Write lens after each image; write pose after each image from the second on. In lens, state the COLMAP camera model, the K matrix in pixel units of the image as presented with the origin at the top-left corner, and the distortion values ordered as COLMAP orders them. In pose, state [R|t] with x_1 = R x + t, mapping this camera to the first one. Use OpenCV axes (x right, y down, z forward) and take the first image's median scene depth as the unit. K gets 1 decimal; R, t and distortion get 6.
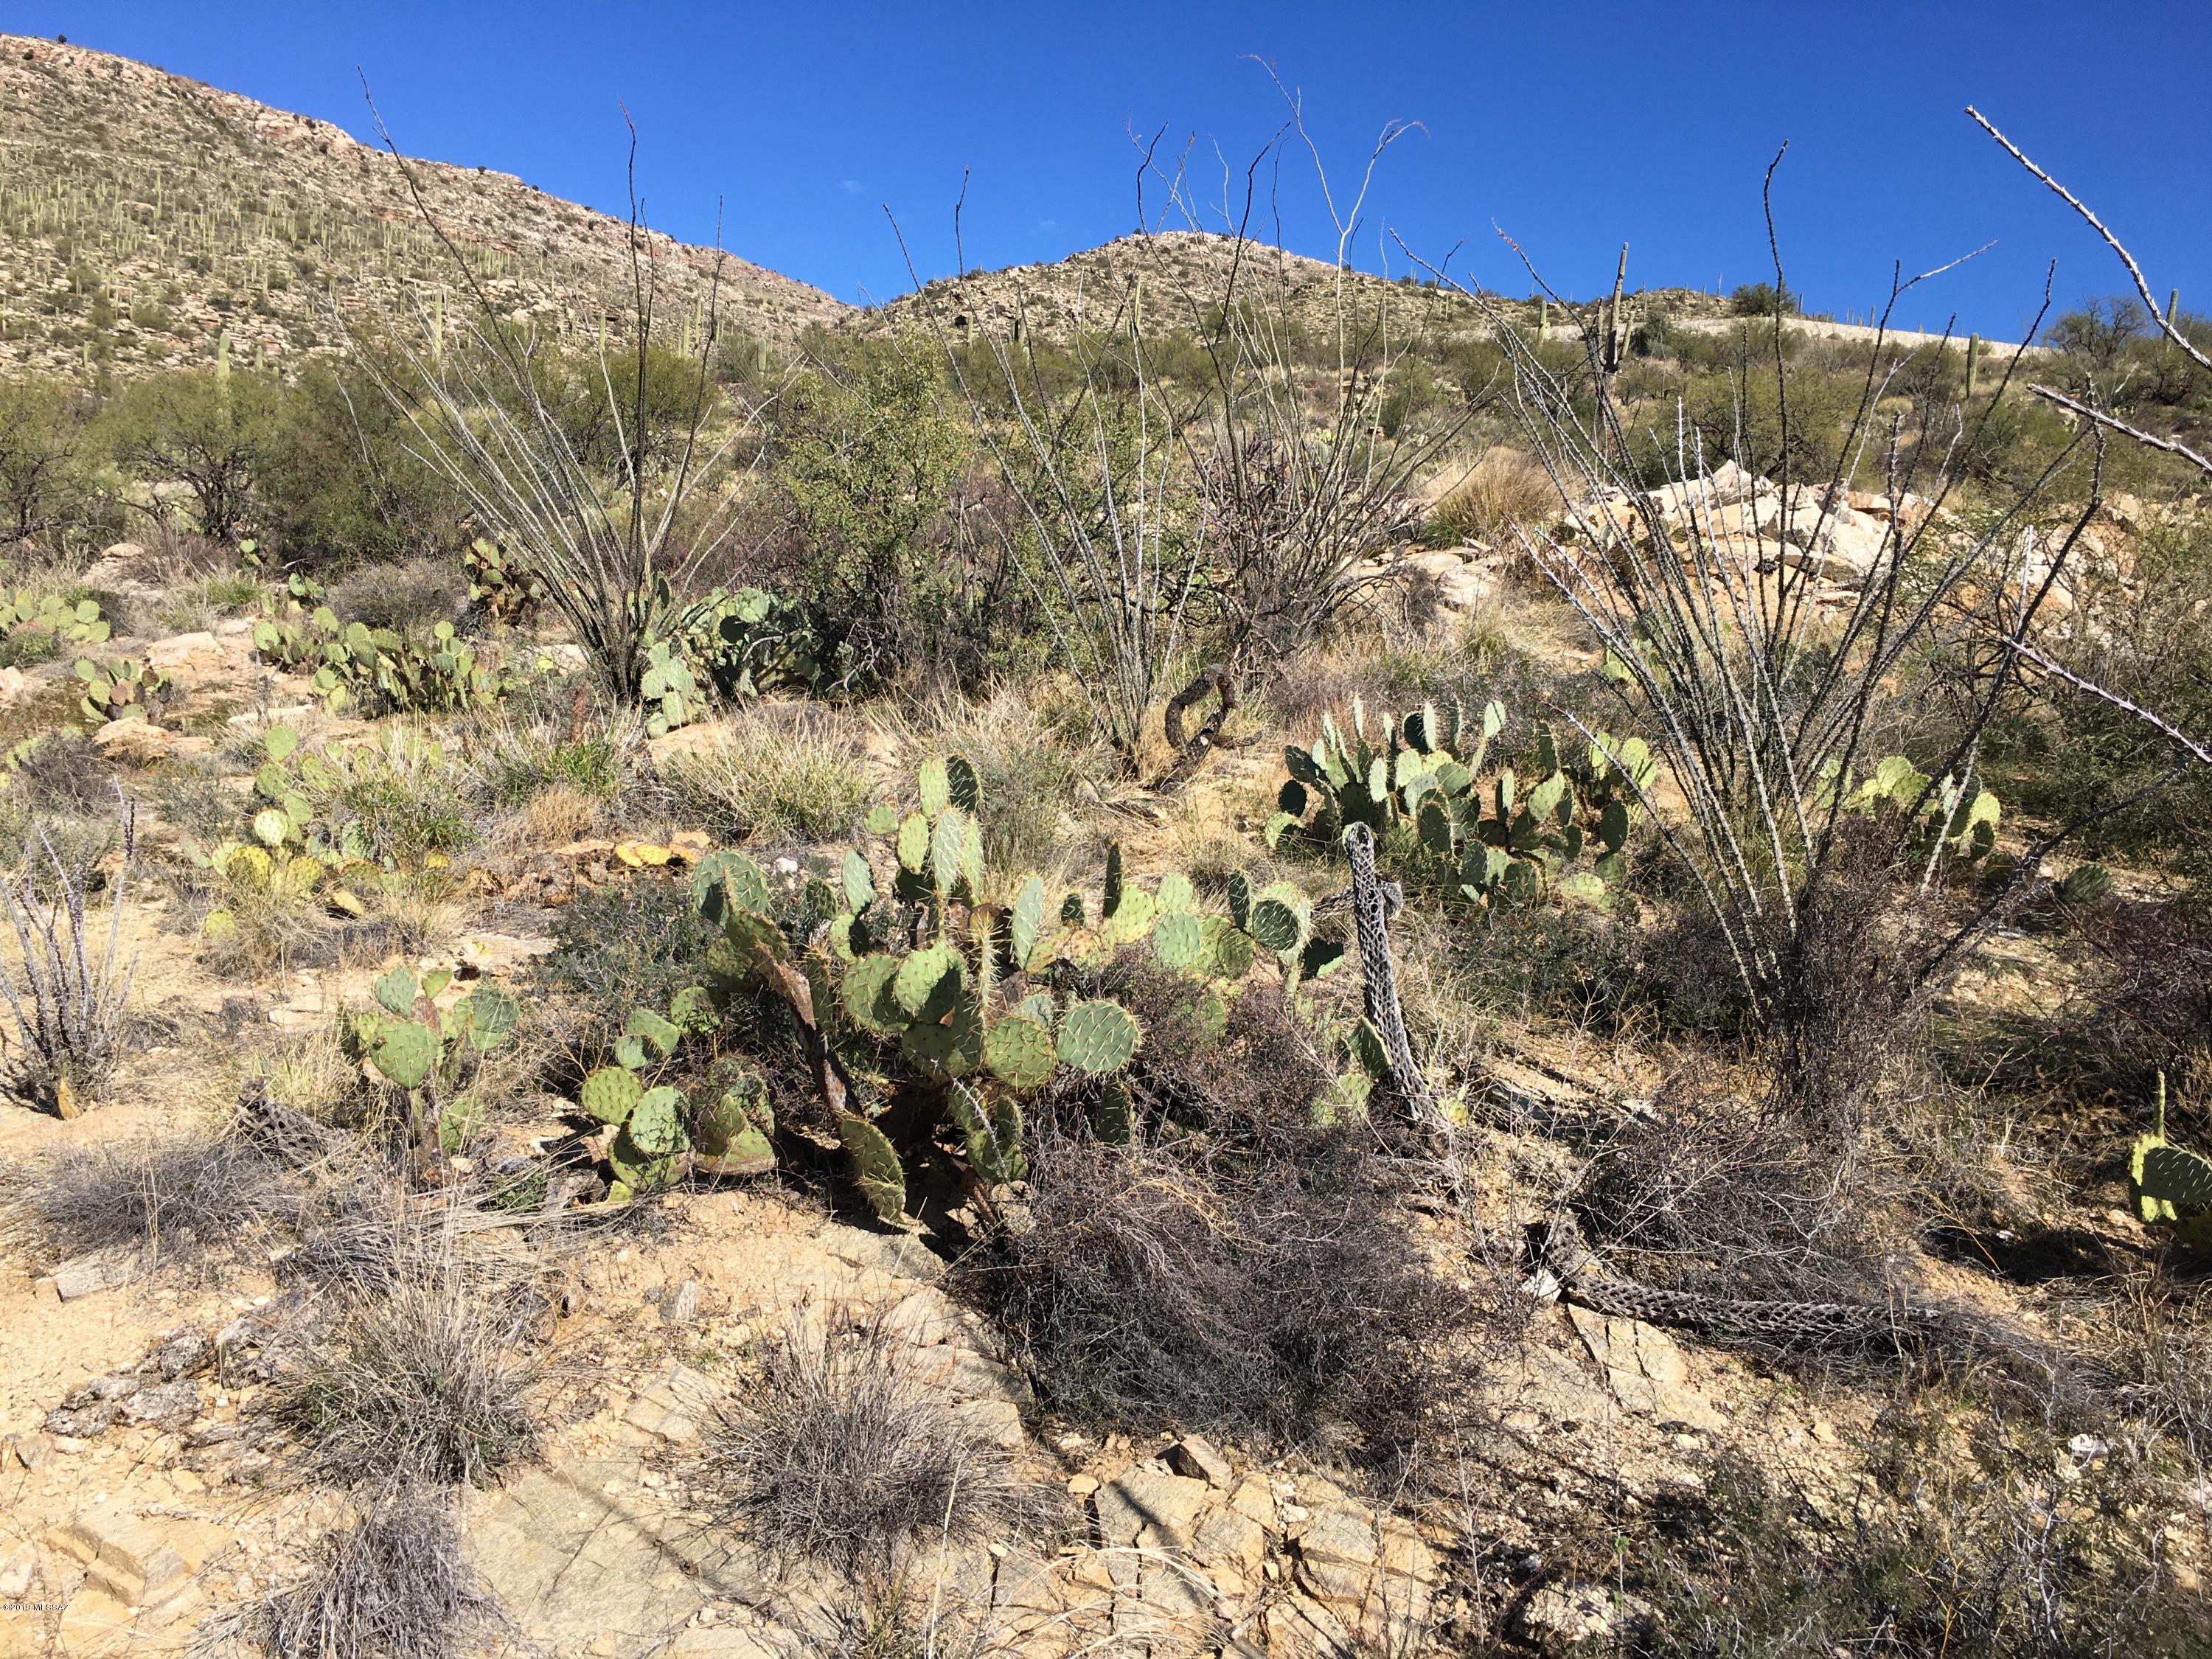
lens RADIAL K [[1870.4, 0, 1115.0], [0, 1870.4, 833.5], [0, 0, 1]] dist [0.070666, -0.102907]
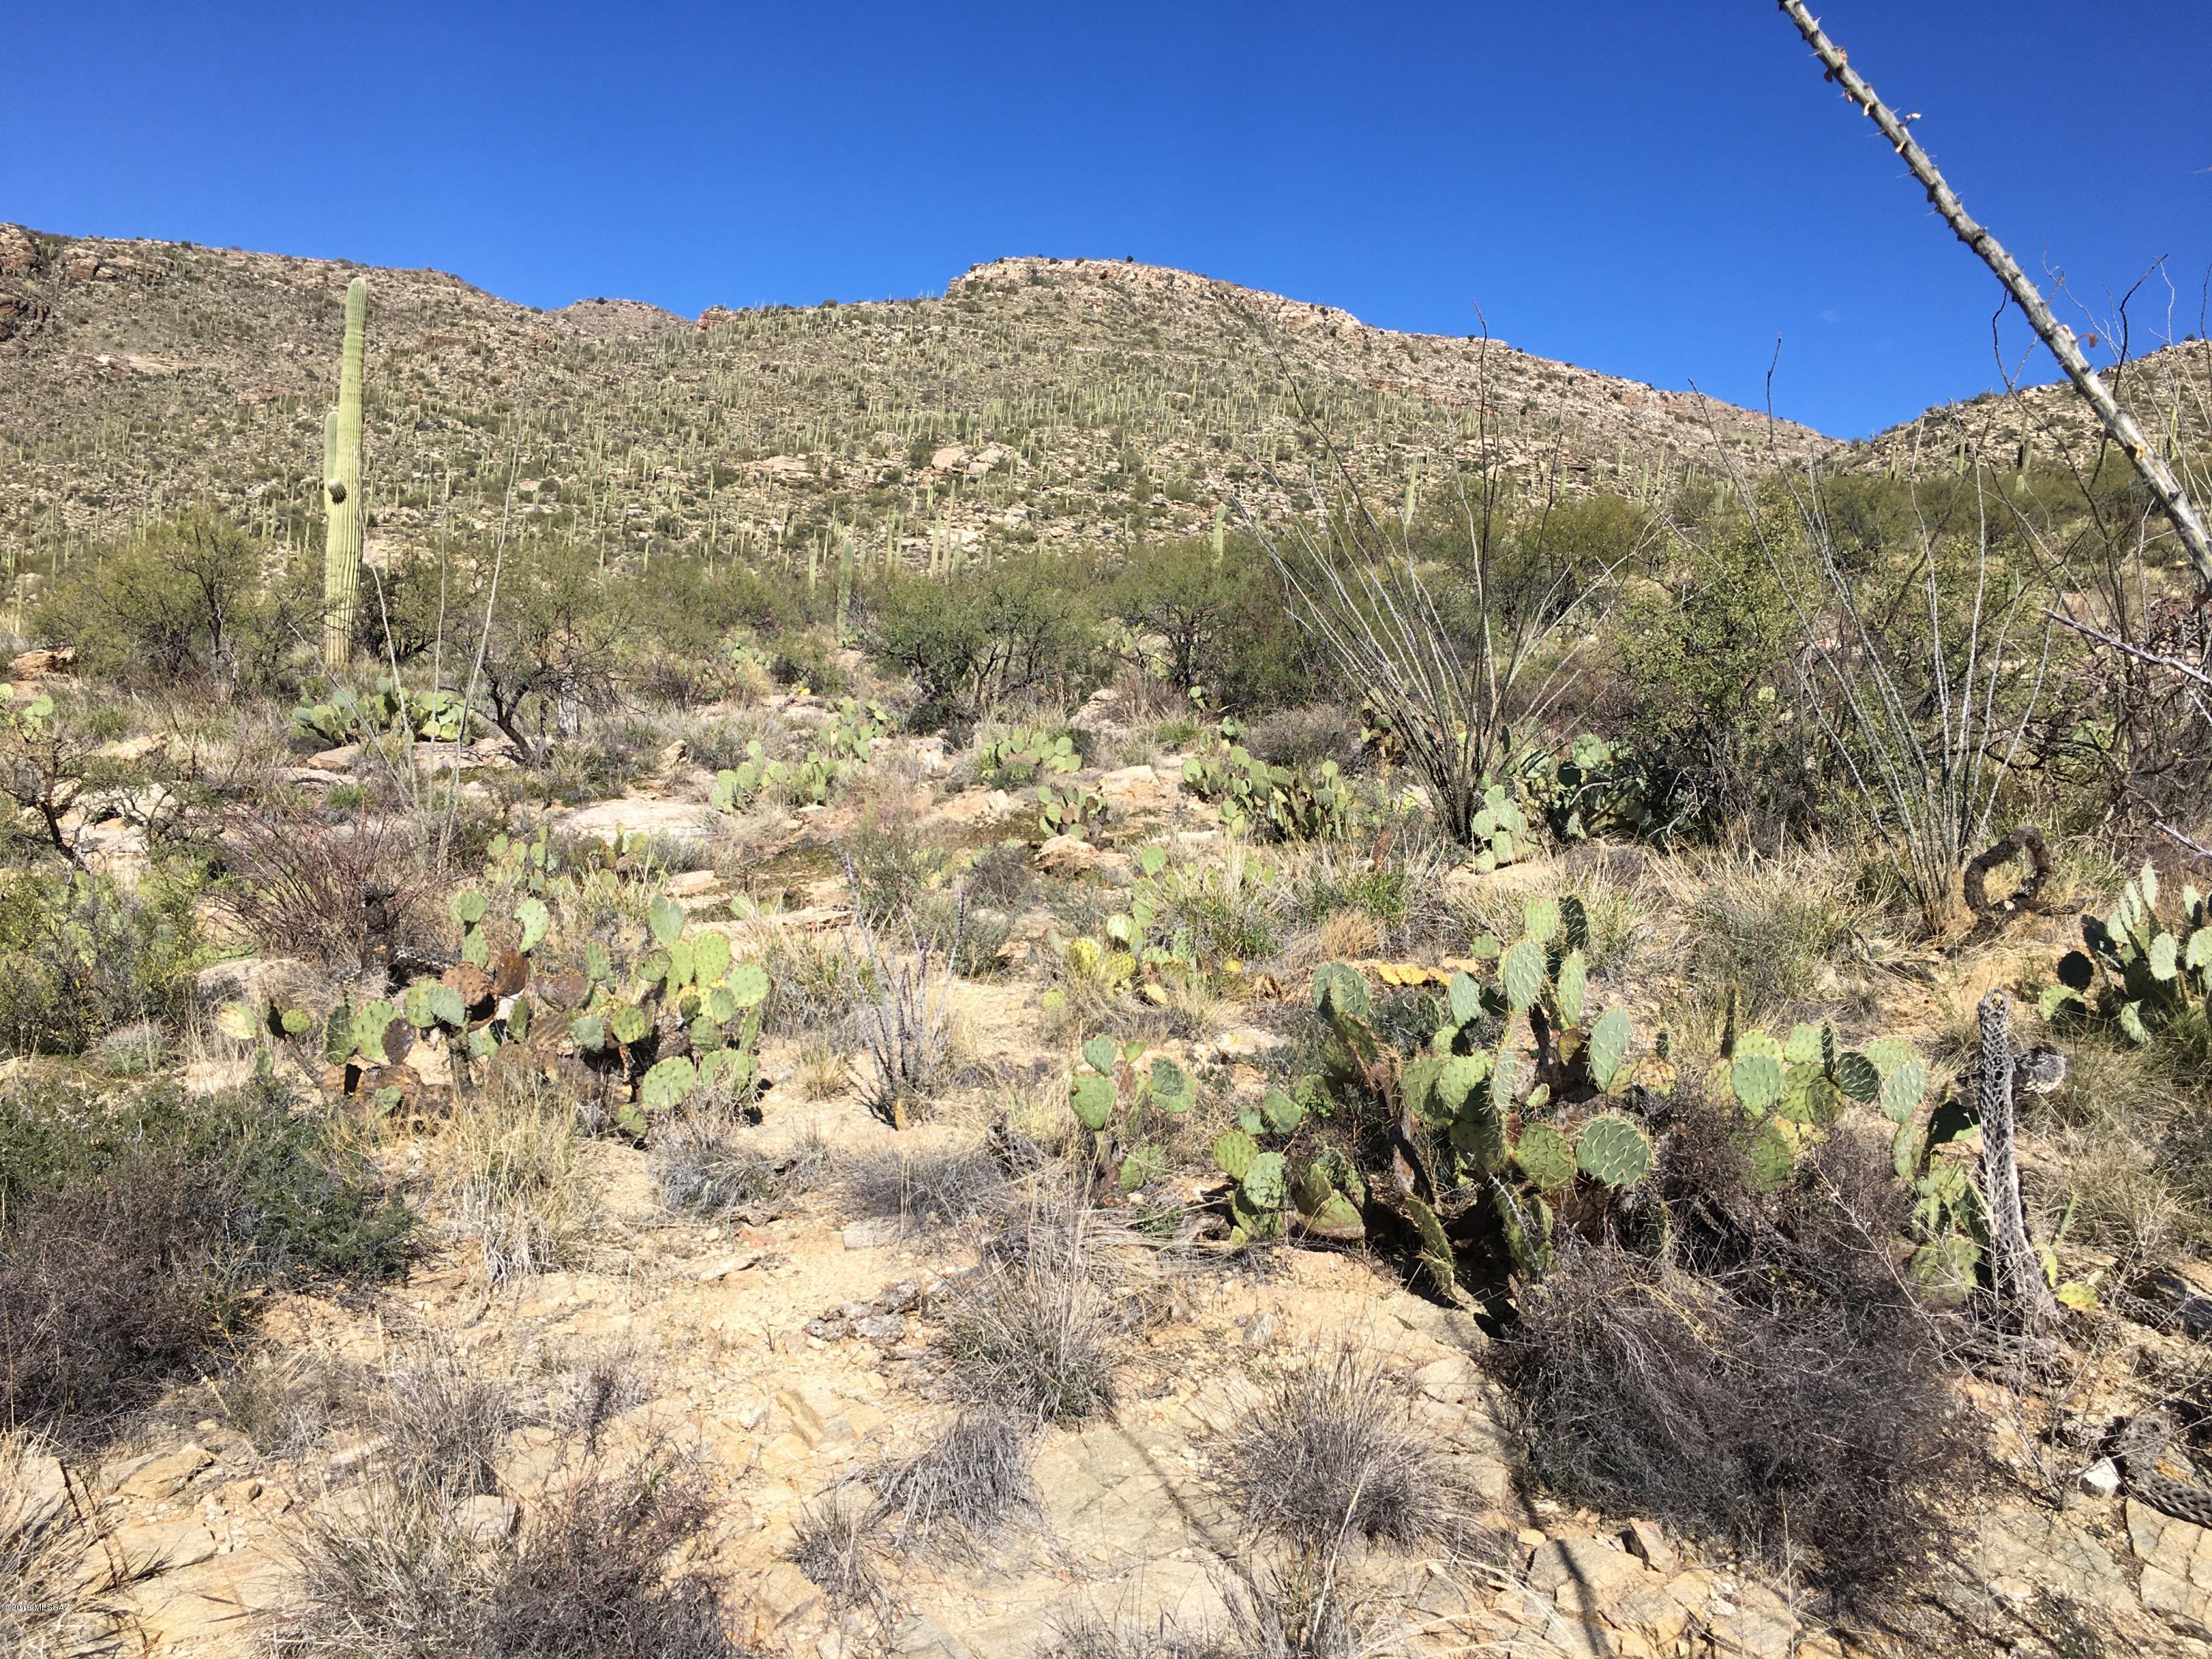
lens RADIAL K [[1870.4, 0, 1115.0], [0, 1870.4, 833.5], [0, 0, 1]] dist [0.070666, -0.102907]
pose [[0.880371, 0.042669, -0.472363, 0.114743], [-0.077771, 0.995452, -0.055025, 0.002468], [0.467866, 0.085179, 0.879685, -0.062770]]
